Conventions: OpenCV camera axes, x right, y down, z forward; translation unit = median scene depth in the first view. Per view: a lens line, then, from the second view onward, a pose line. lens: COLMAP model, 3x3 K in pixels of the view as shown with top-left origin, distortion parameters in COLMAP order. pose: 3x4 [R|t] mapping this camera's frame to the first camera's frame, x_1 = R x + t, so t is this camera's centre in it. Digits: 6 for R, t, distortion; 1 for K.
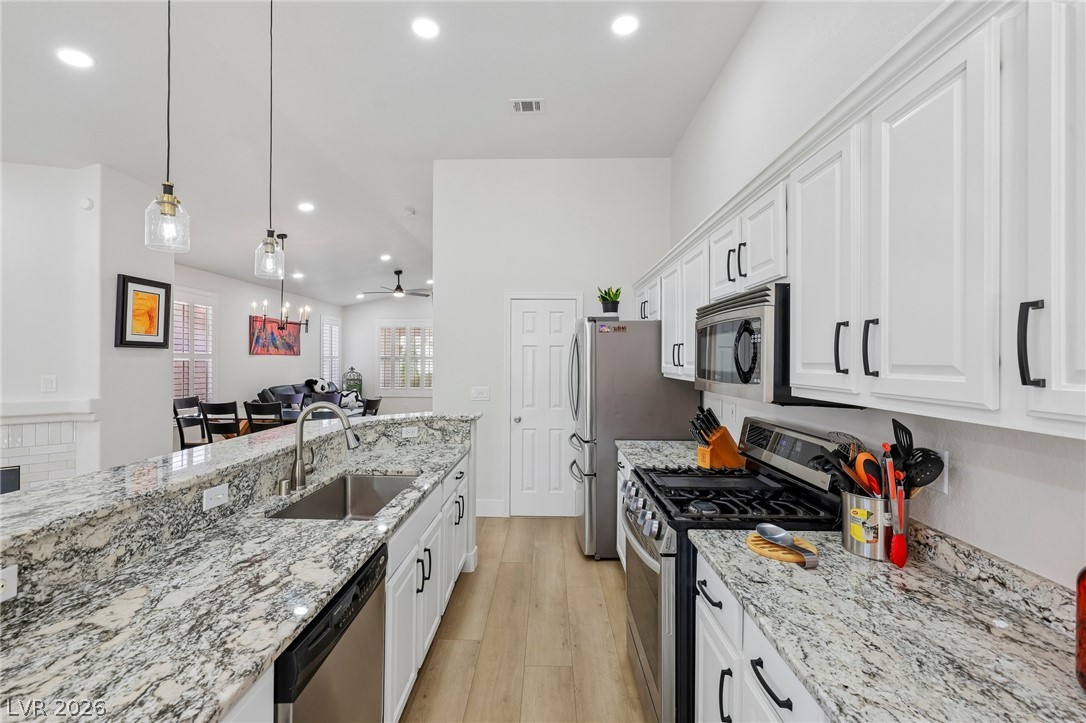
lens RADIAL K [[464.6, 0, 538.7], [0, 464.6, 358.0], [0, 0, 1]] dist [-0.000800, 0.000511]
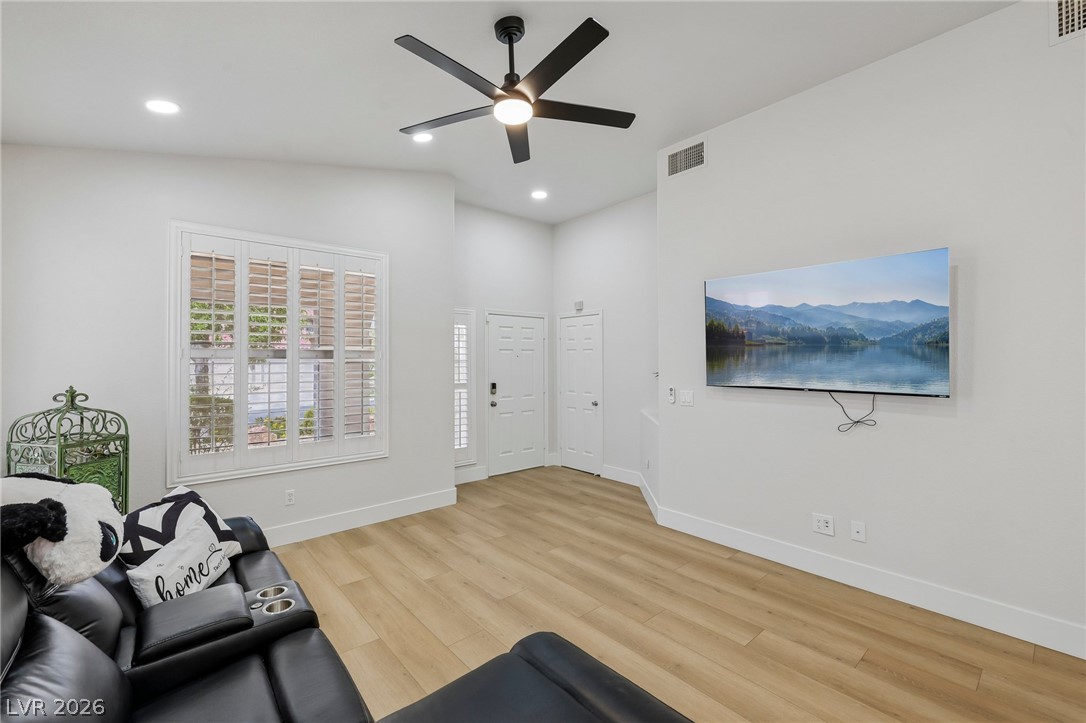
lens RADIAL K [[454.7, 0, 541.5], [0, 454.7, 354.9], [0, 0, 1]] dist [-0.001081, -0.000033]
pose [[0.743281, 0.003744, 0.668969, -1.949871], [-0.001348, 0.999991, -0.004099, 0.008359], [-0.668979, 0.002145, 0.743279, 3.352844]]
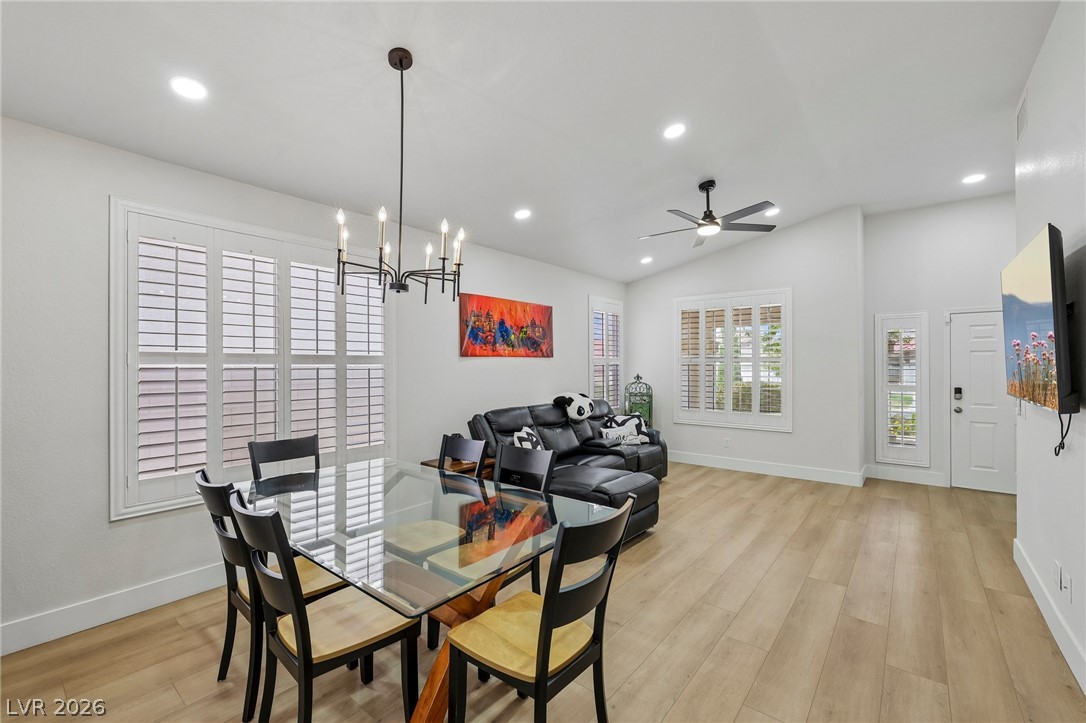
lens RADIAL K [[459.7, 0, 536.3], [0, 459.7, 362.2], [0, 0, 1]] dist [-0.000343, 0.000257]
pose [[0.784685, -0.007457, -0.619850, -0.606033], [0.009272, 0.999957, -0.000293, 0.004931], [0.619826, -0.005518, 0.784720, 2.132645]]
